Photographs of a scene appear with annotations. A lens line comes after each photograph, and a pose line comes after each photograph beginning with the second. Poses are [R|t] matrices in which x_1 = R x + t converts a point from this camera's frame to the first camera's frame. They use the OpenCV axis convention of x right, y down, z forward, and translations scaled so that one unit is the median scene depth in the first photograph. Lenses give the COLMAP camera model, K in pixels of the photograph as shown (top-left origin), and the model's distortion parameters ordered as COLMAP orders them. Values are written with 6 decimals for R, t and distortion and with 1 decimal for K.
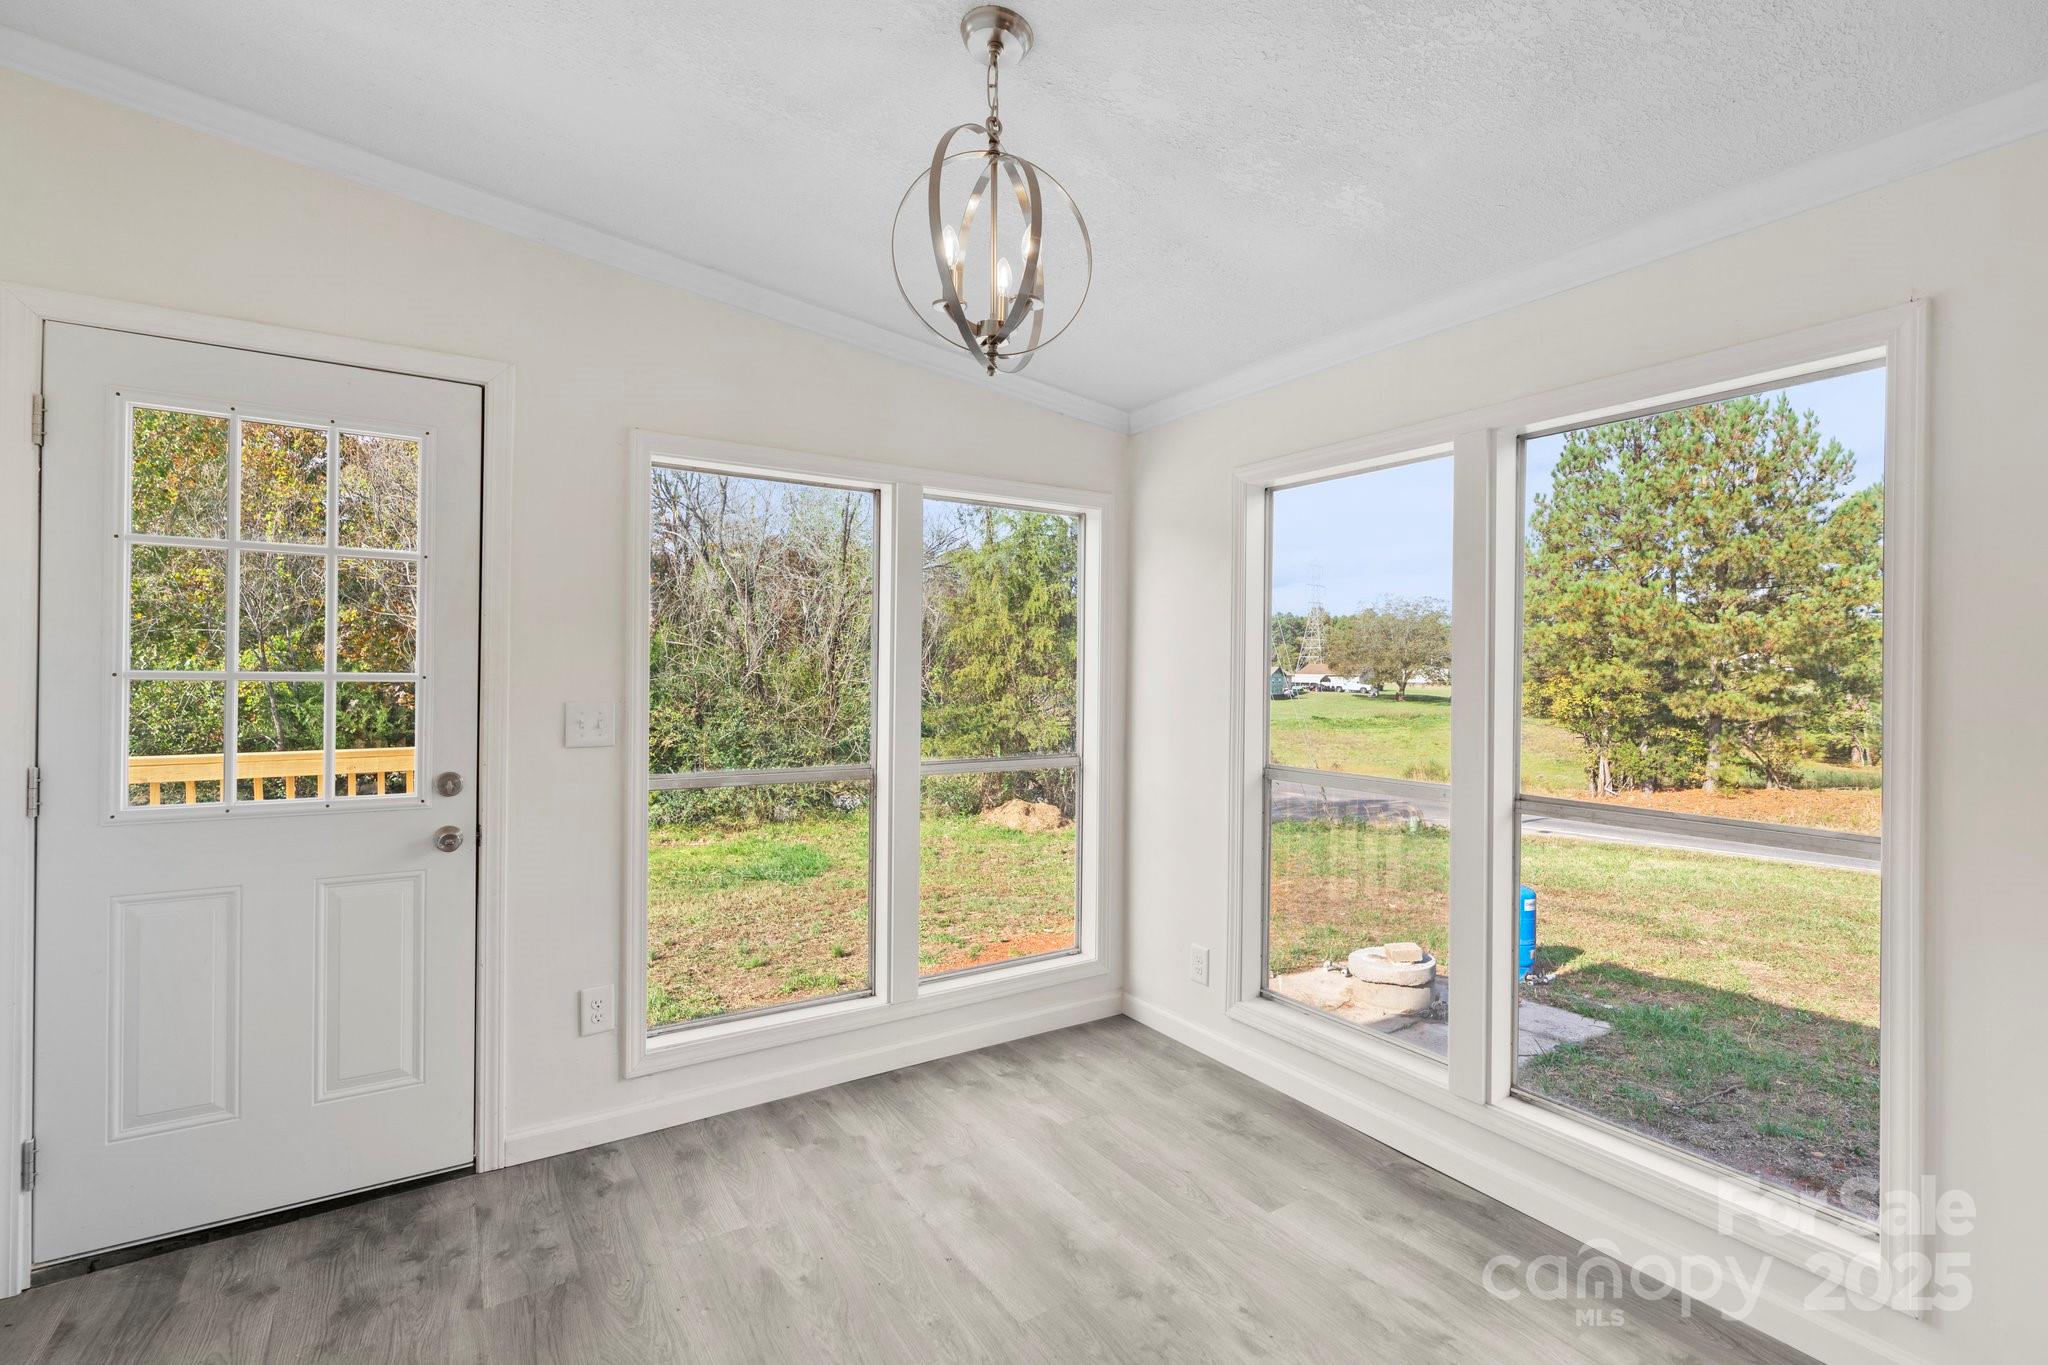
lens RADIAL K [[913.5, 0, 1018.6], [0, 913.5, 676.7], [0, 0, 1]] dist [-0.000135, 0.000388]
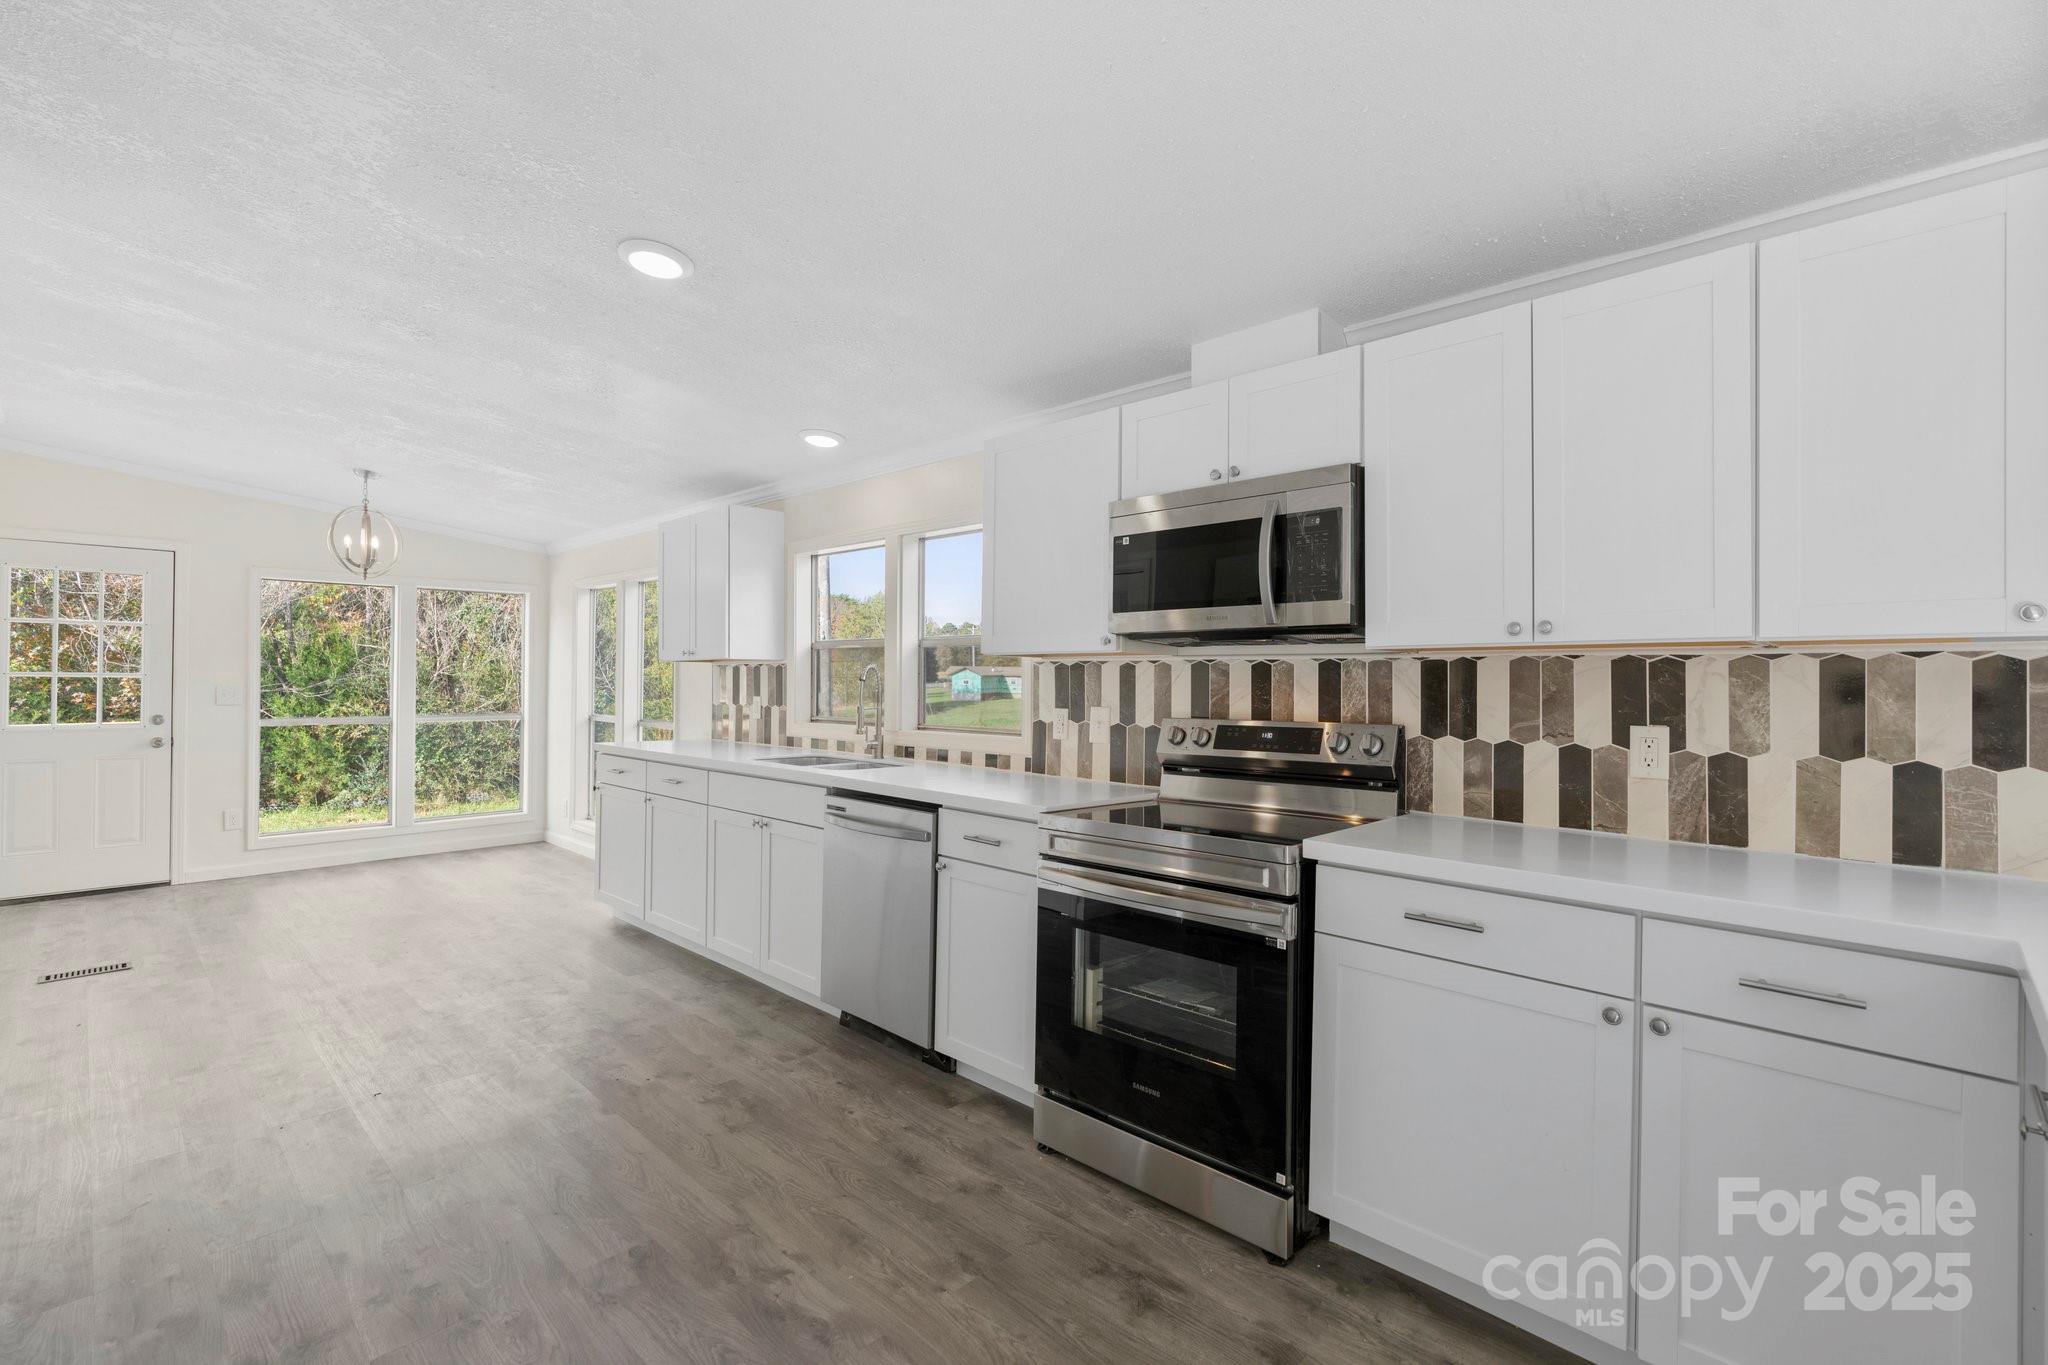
lens RADIAL K [[913.5, 0, 1018.6], [0, 913.5, 676.7], [0, 0, 1]] dist [-0.000135, 0.000388]
pose [[0.974674, -0.000795, 0.223629, 0.695668], [0.000823, 1.000000, -0.000029, 0.004810], [-0.223629, 0.000212, 0.974674, -1.230066]]
